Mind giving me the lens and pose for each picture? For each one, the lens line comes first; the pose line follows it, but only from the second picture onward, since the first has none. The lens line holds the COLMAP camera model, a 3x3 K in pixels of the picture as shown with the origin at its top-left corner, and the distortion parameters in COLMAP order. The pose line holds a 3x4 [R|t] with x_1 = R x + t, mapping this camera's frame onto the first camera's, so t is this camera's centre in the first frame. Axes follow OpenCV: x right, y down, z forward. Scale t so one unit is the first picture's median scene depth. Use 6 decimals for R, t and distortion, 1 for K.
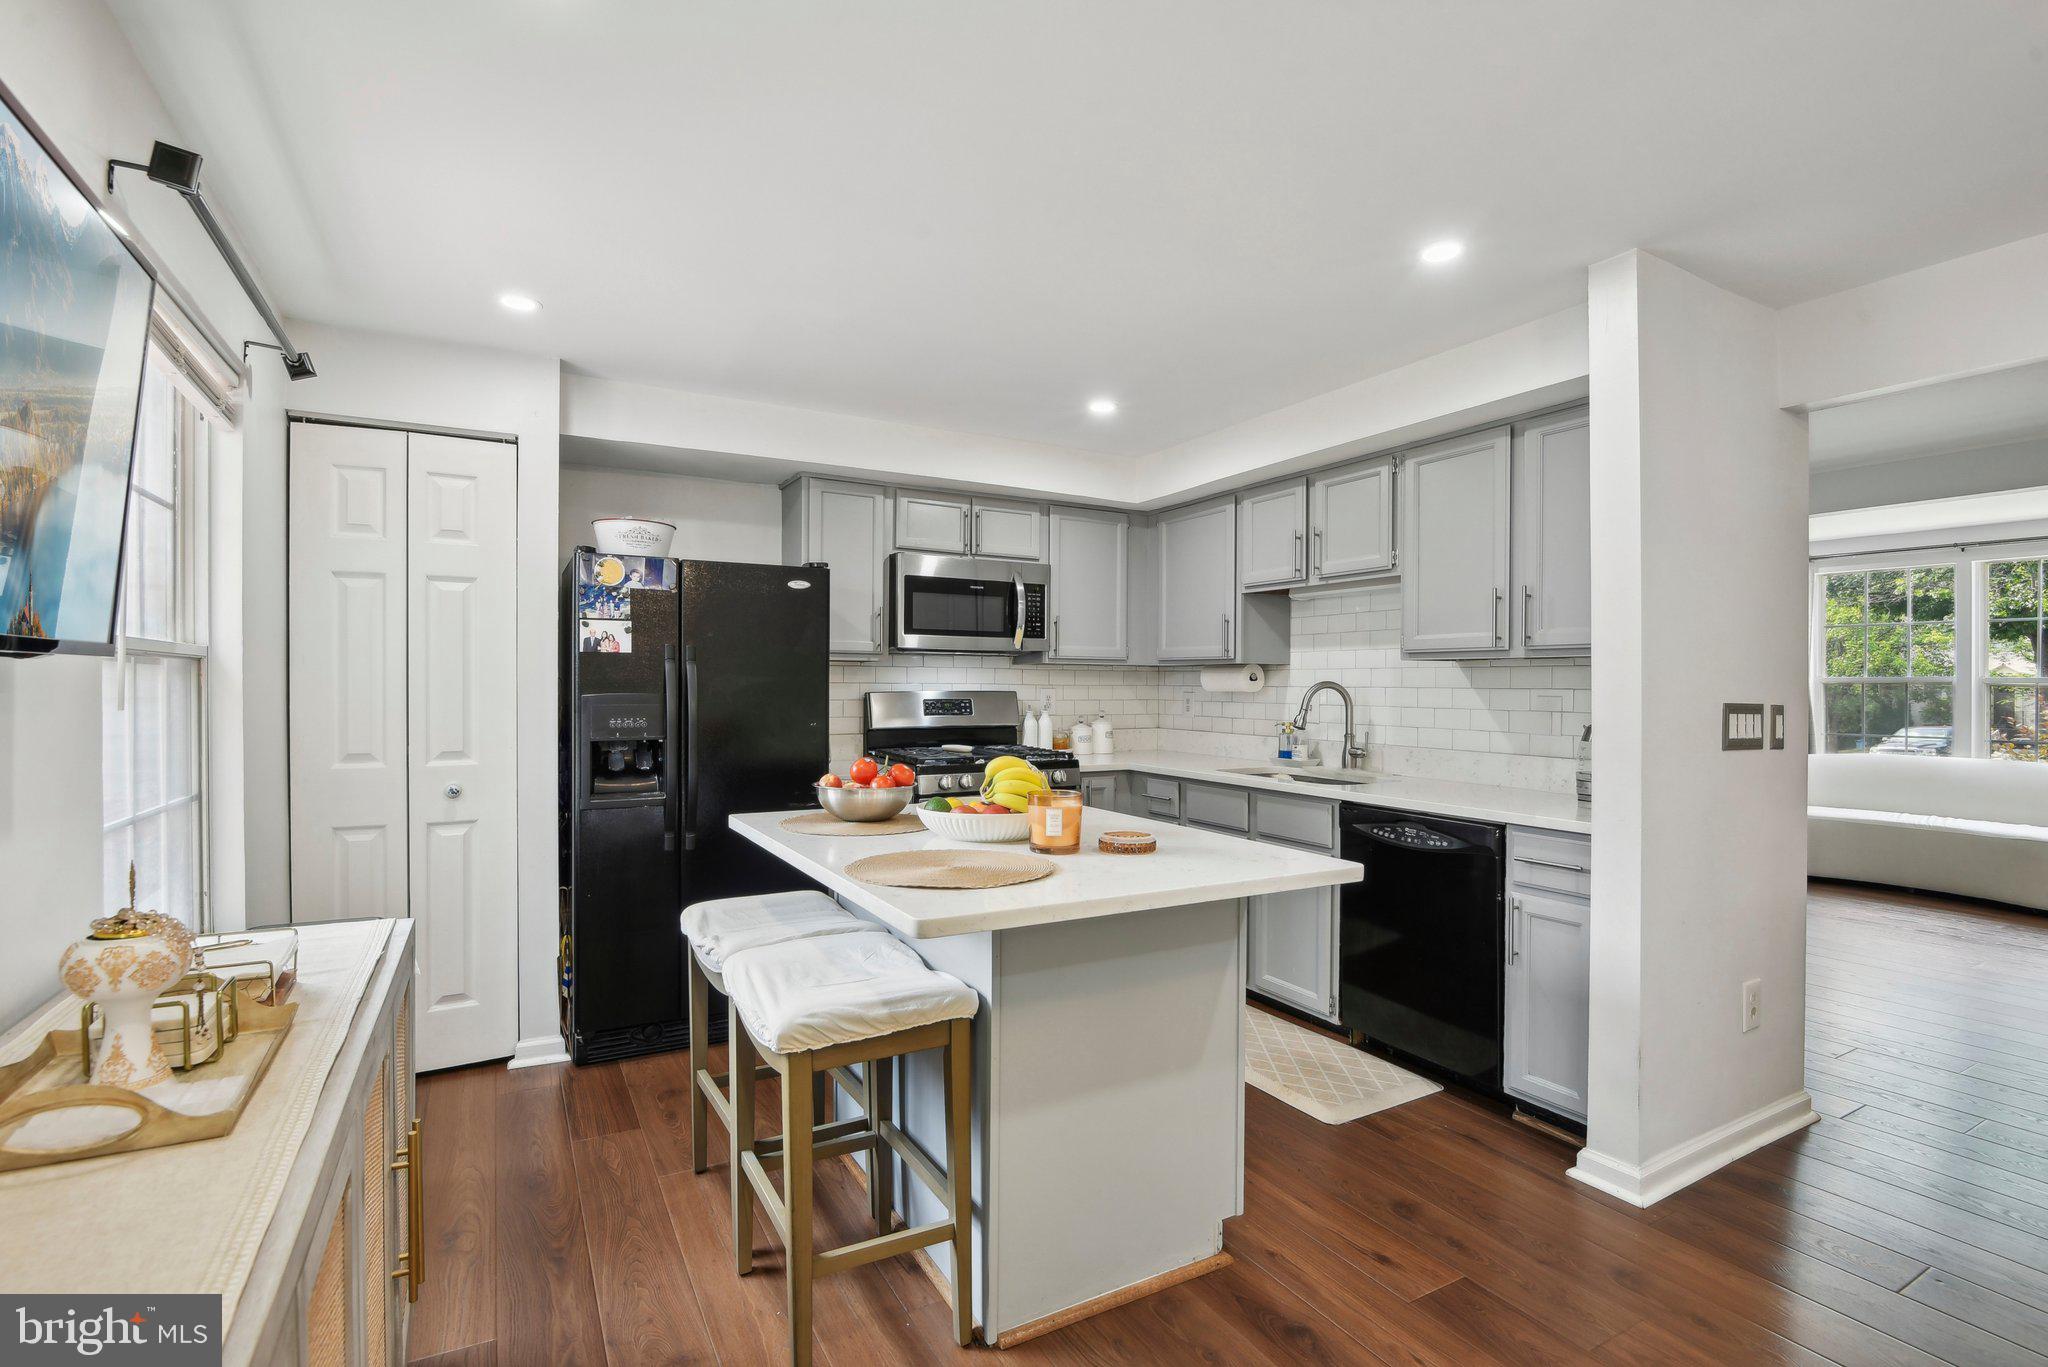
lens RADIAL K [[965.8, 0, 1018.6], [0, 965.8, 686.7], [0, 0, 1]] dist [-0.000996, -0.010687]
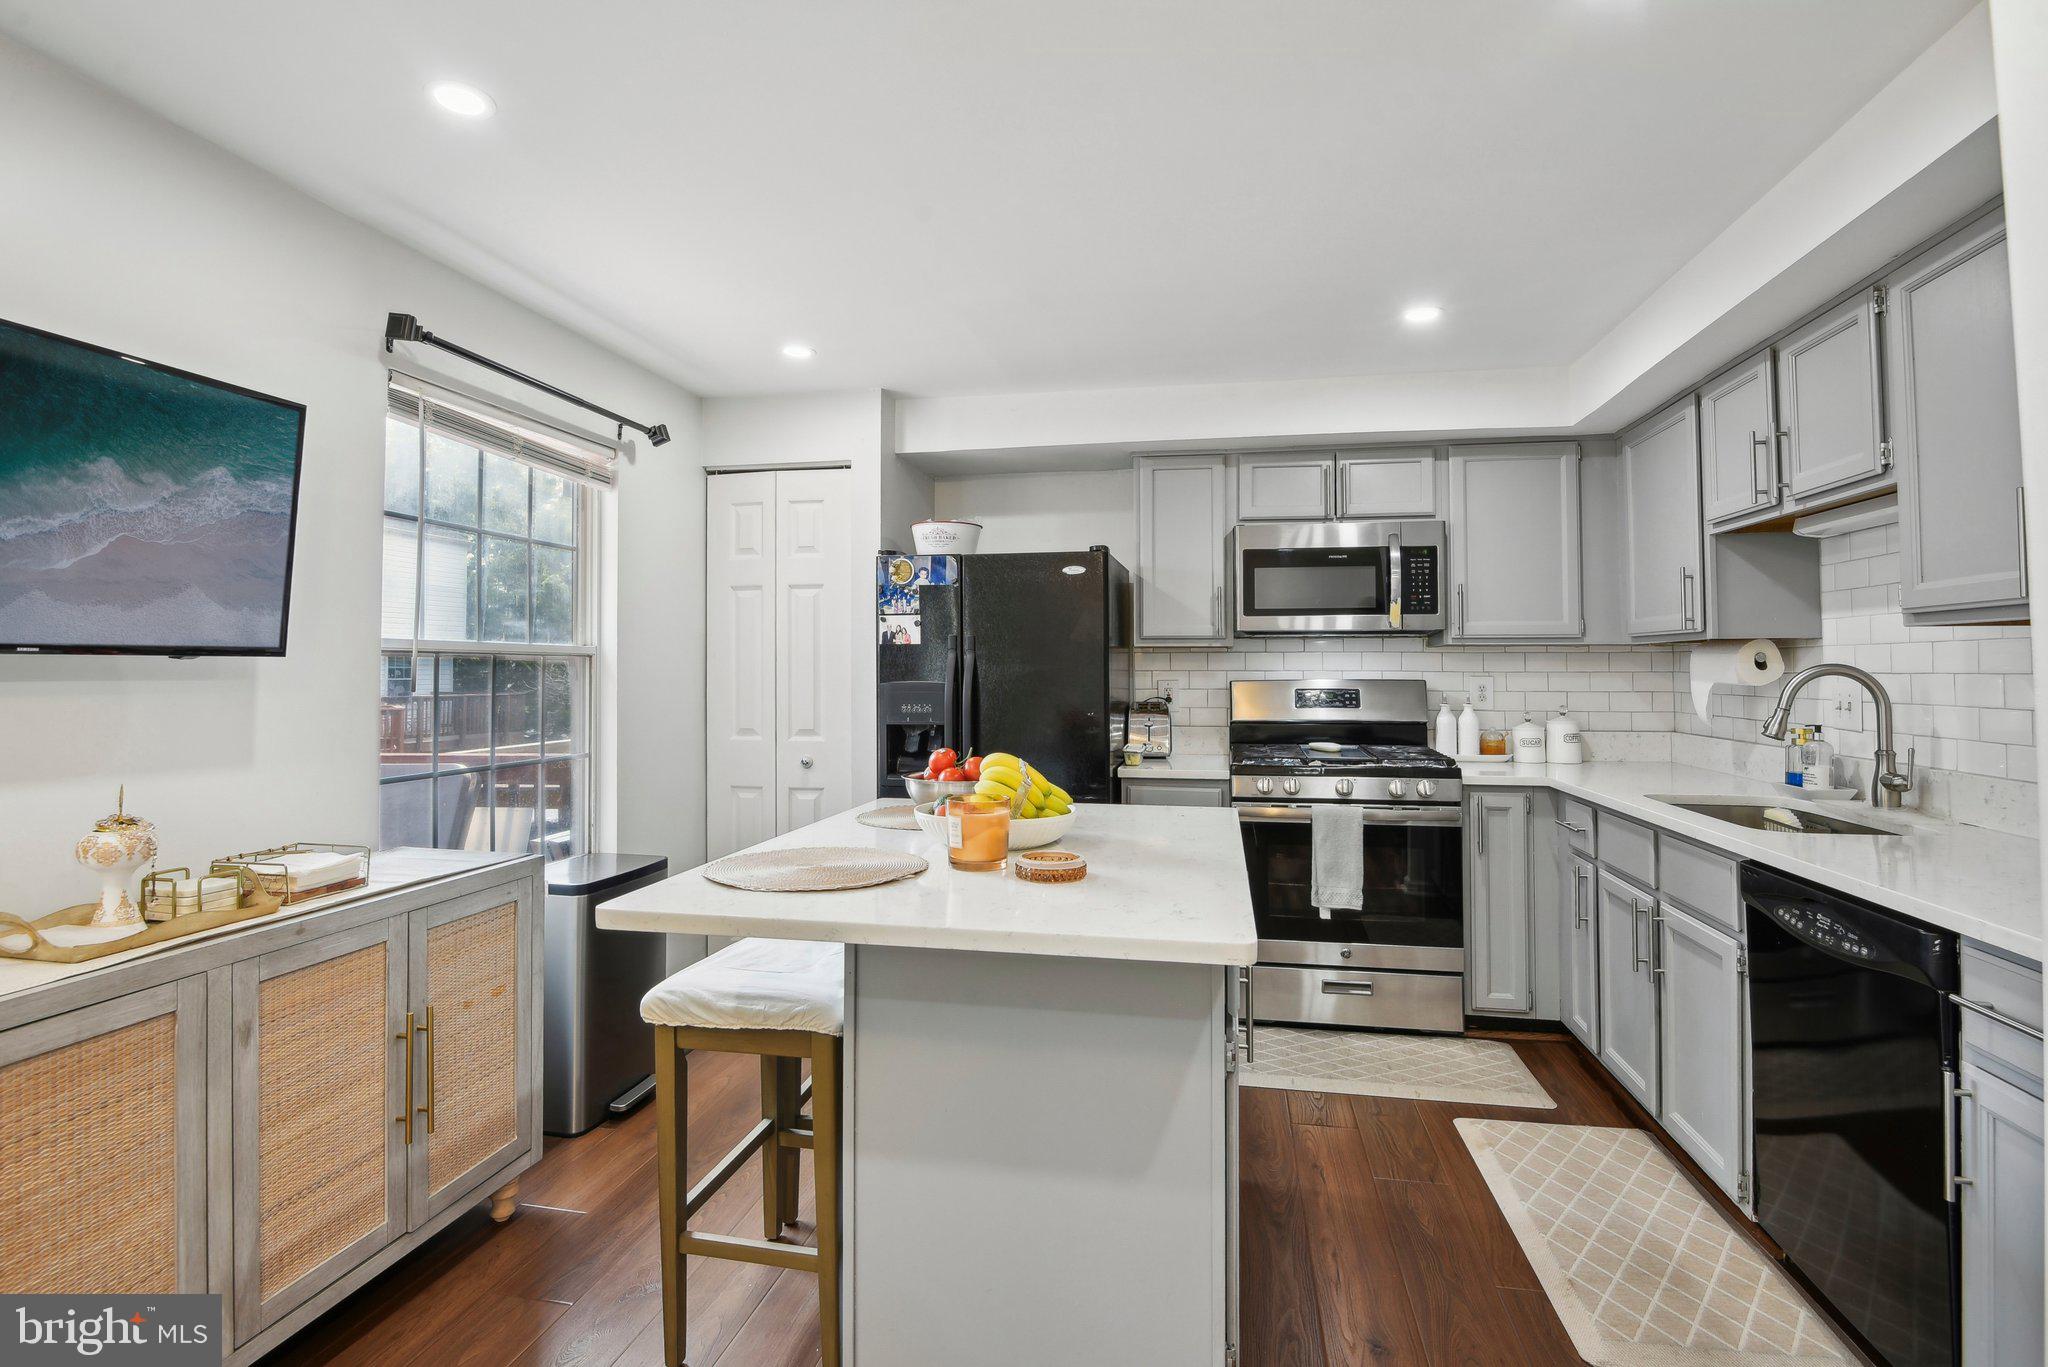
lens RADIAL K [[988.9, 0, 1022.6], [0, 988.9, 638.8], [0, 0, 1]] dist [-0.012191, -0.000748]
pose [[0.764180, -0.025845, -0.644485, 0.311105], [0.002302, 0.999300, -0.037343, 0.000622], [0.644999, 0.027053, 0.763704, 0.171736]]
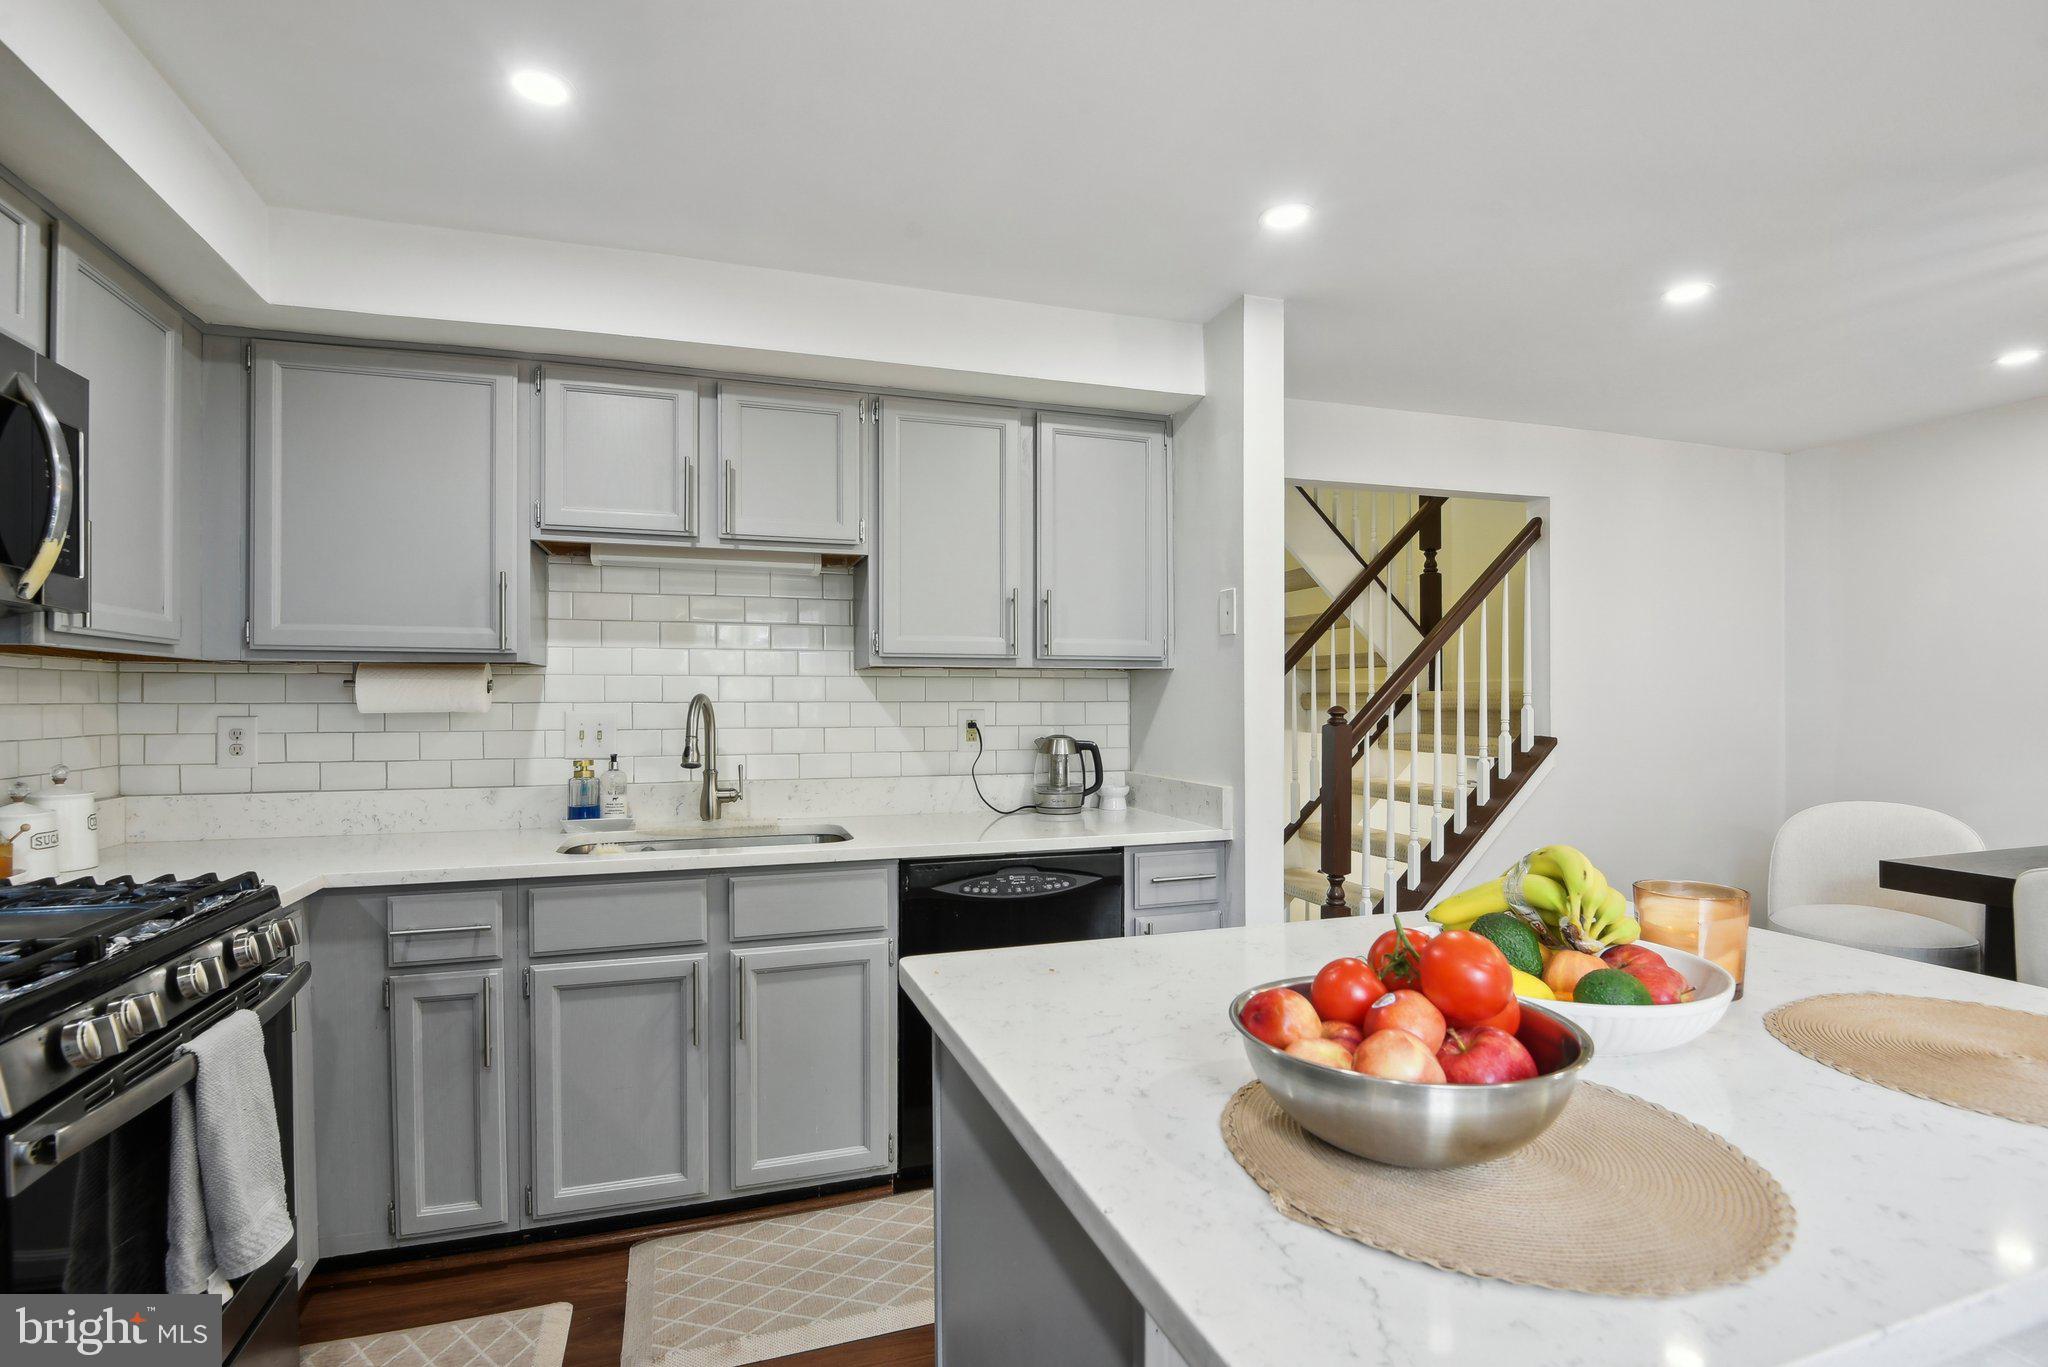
lens RADIAL K [[965.2, 0, 1025.1], [0, 965.2, 694.0], [0, 0, 1]] dist [-0.018774, -0.001068]
pose [[0.166439, -0.002010, 0.986050, -0.287355], [0.005943, 0.999982, 0.001035, -0.004469], [-0.986034, 0.005688, 0.166448, 0.632671]]
